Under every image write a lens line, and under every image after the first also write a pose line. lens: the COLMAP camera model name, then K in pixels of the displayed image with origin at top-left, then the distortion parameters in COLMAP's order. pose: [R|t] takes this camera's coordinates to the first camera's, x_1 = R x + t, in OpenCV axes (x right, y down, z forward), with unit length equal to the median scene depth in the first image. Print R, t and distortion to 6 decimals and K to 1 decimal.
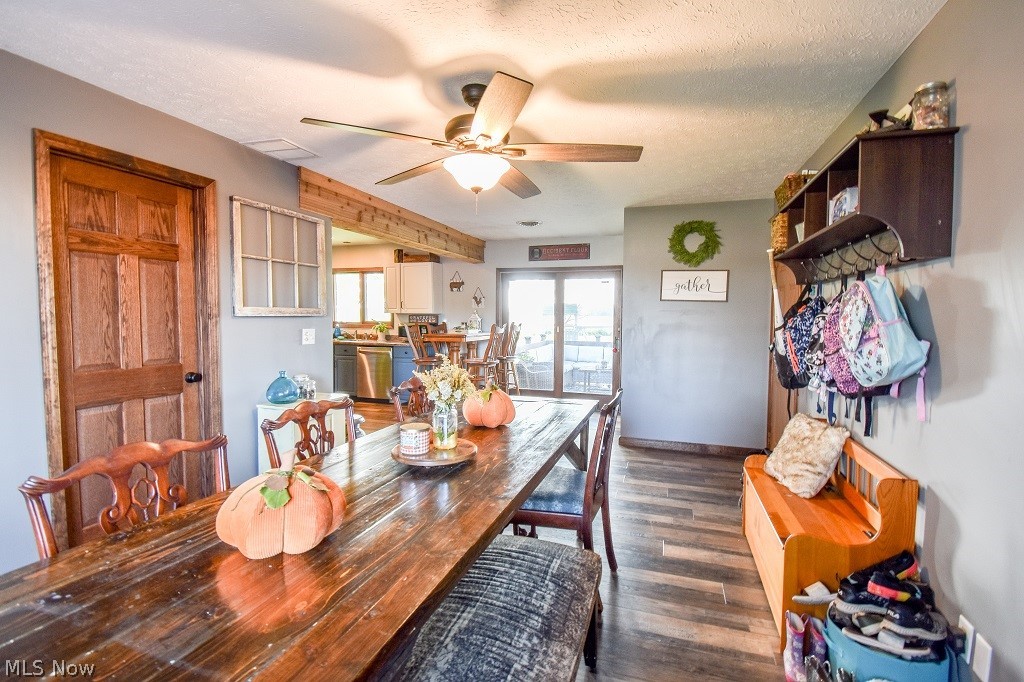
lens RADIAL K [[458.3, 0, 512.1], [0, 458.3, 339.4], [0, 0, 1]] dist [0.013152, 0.000029]
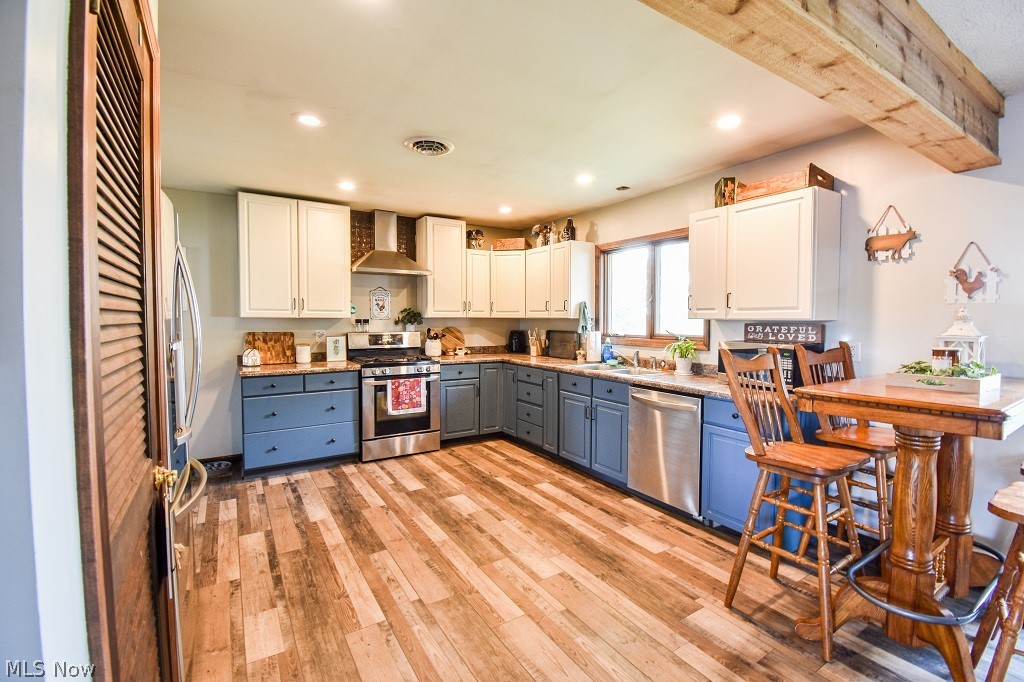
lens RADIAL K [[458.3, 0, 516.2], [0, 458.3, 335.1], [0, 0, 1]] dist [0.013152, 0.000029]
pose [[0.772206, 0.020616, -0.635038, -0.110216], [-0.029627, 0.999555, -0.003577, -0.032450], [0.634682, 0.021576, 0.772472, 0.502666]]
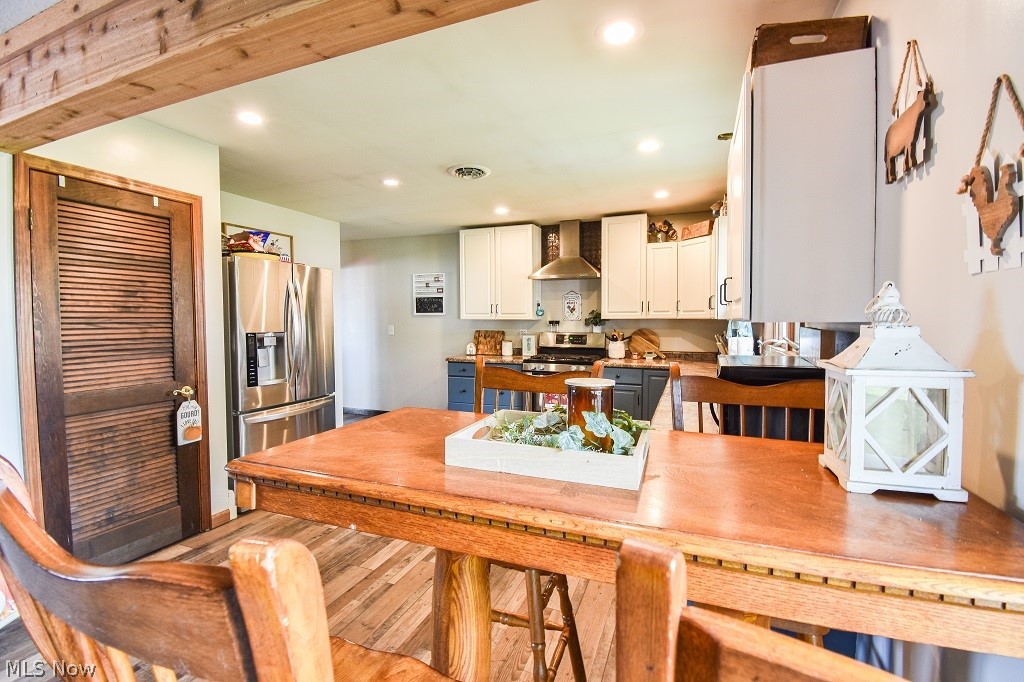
lens RADIAL K [[458.3, 0, 516.2], [0, 458.3, 341.0], [0, 0, 1]] dist [0.013152, 0.000029]
pose [[-0.069237, 0.046465, -0.996518, 0.040229], [-0.044663, 0.997769, 0.049627, -0.051466], [0.996600, 0.047944, -0.067007, 0.849458]]
